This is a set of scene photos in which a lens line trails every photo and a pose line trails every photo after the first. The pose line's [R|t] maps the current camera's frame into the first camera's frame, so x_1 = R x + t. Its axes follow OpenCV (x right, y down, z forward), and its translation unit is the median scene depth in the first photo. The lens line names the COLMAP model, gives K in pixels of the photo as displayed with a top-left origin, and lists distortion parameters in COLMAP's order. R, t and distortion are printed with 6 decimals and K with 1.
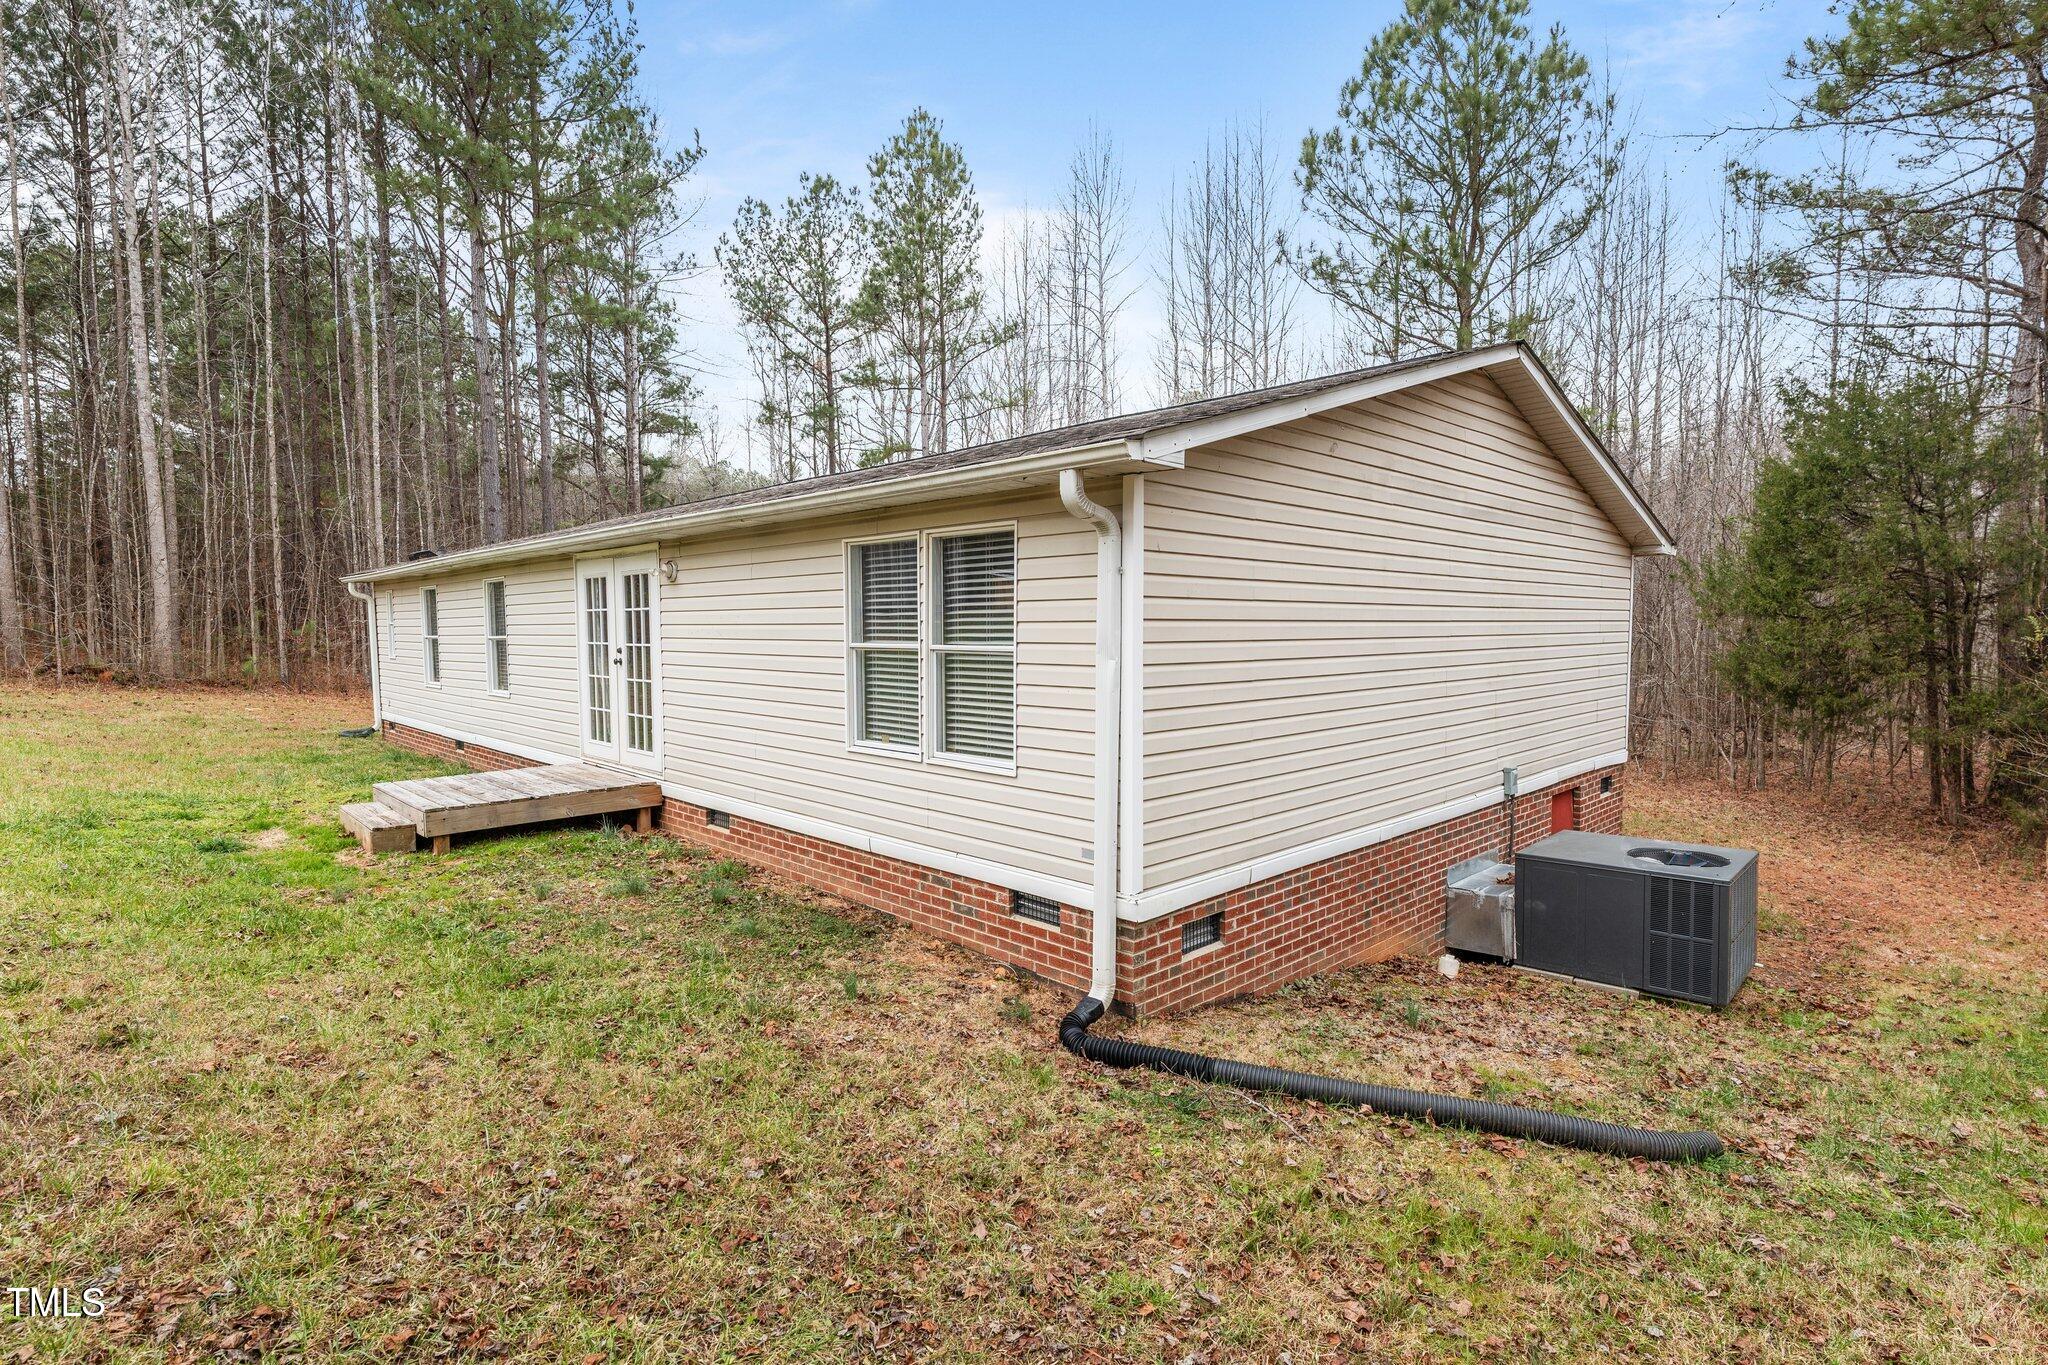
lens RADIAL K [[994.9, 0, 1024.0], [0, 994.9, 682.5], [0, 0, 1]] dist [-0.000410, -0.000025]
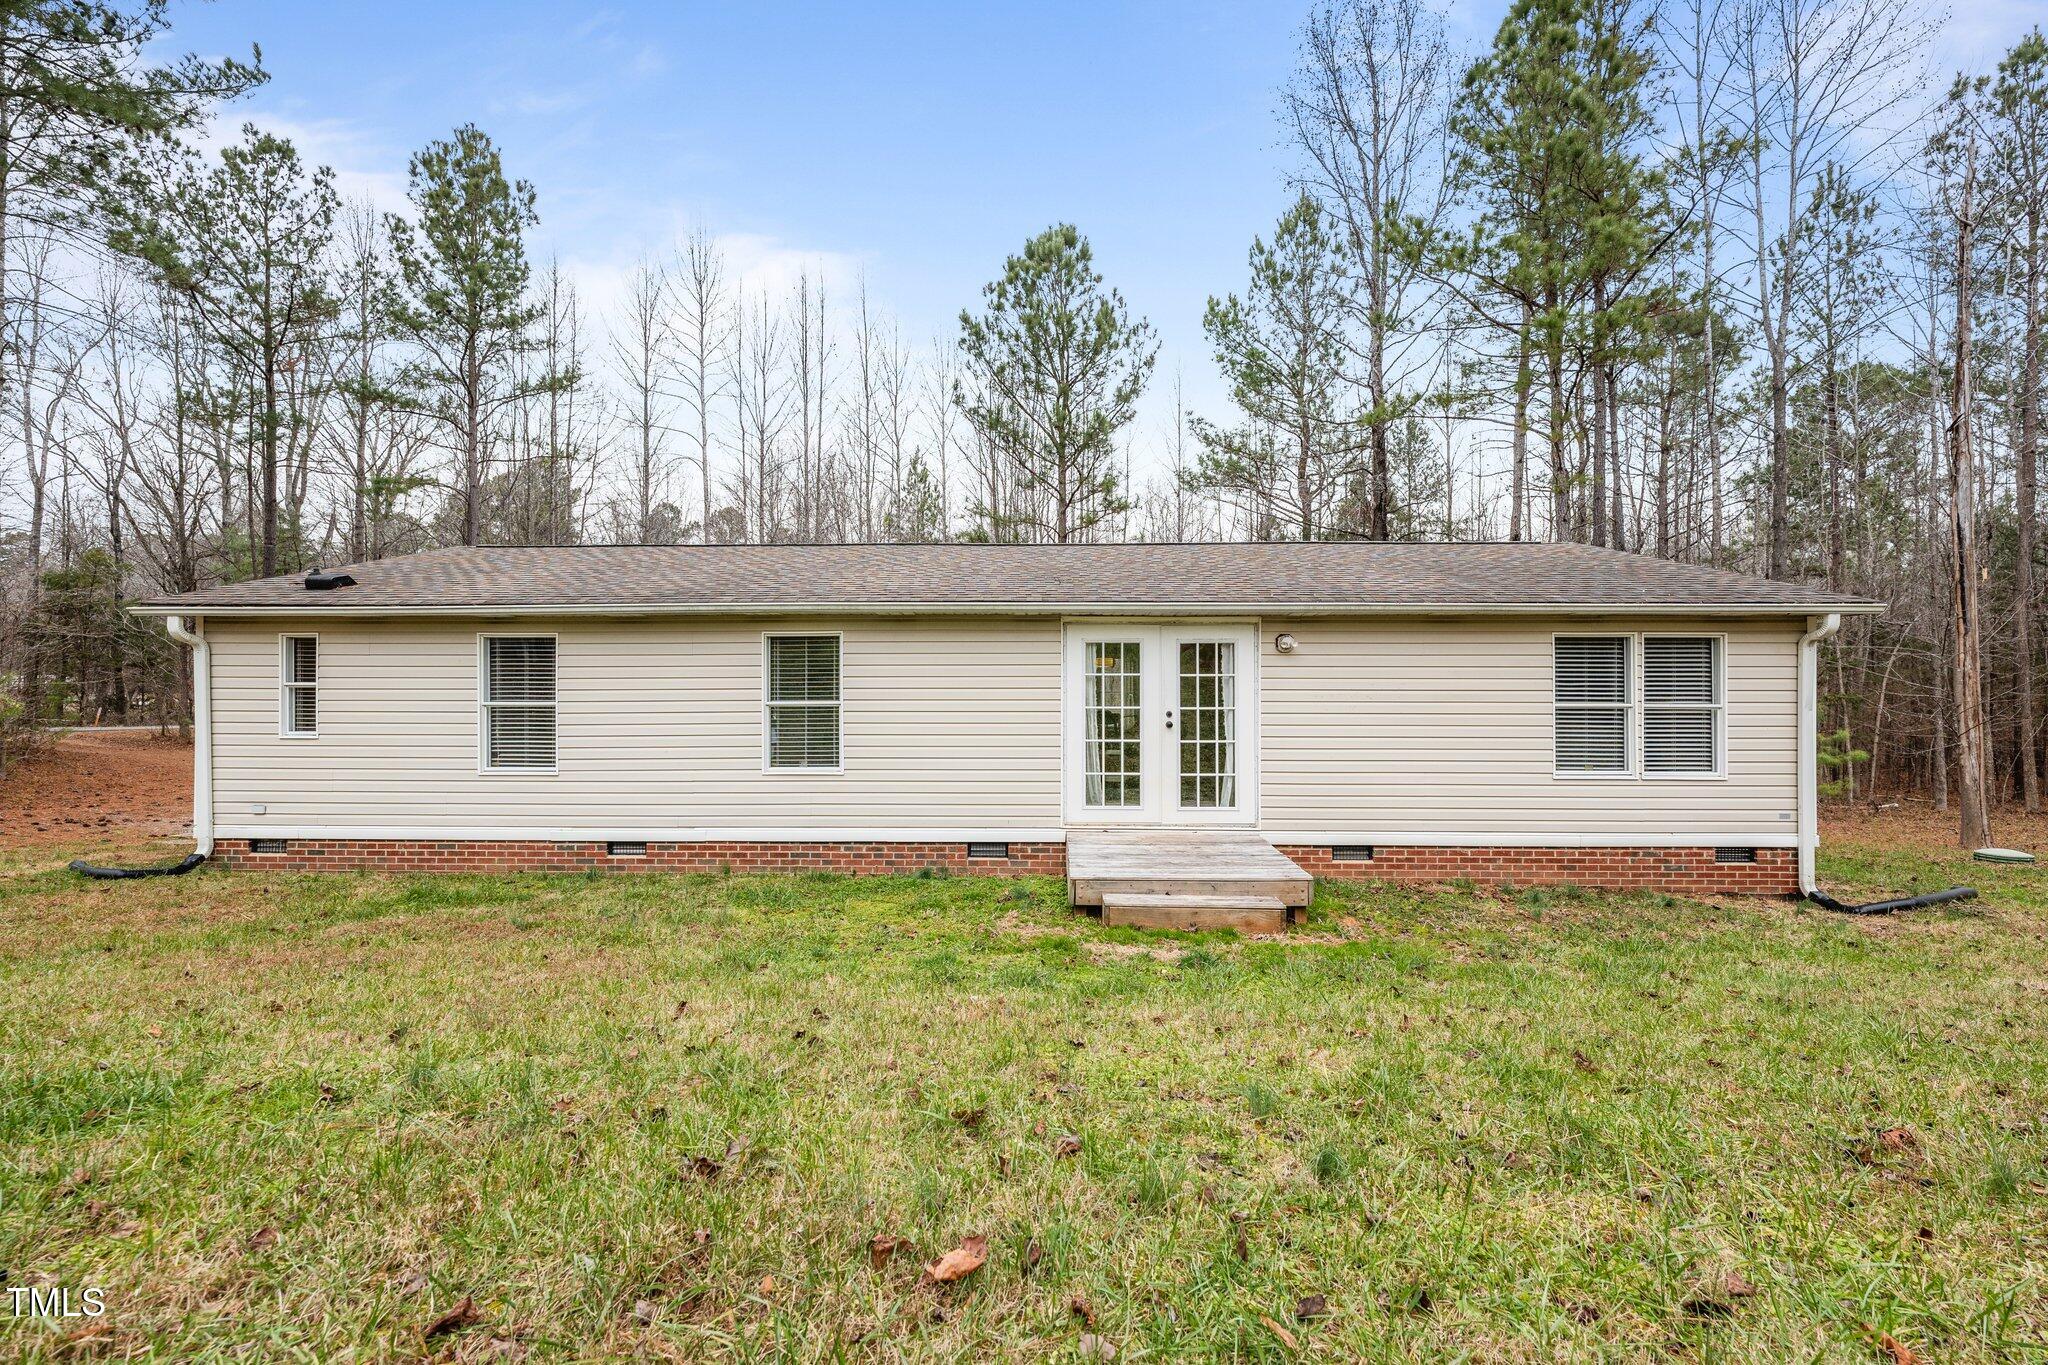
lens RADIAL K [[898.4, 0, 1024.0], [0, 898.4, 682.5], [0, 0, 1]] dist [-0.000884, -0.000057]
pose [[0.719504, 0.019101, 0.694226, -1.257722], [0.036590, 0.997191, -0.065359, -0.009556], [-0.693524, 0.072428, 0.716784, 0.460209]]
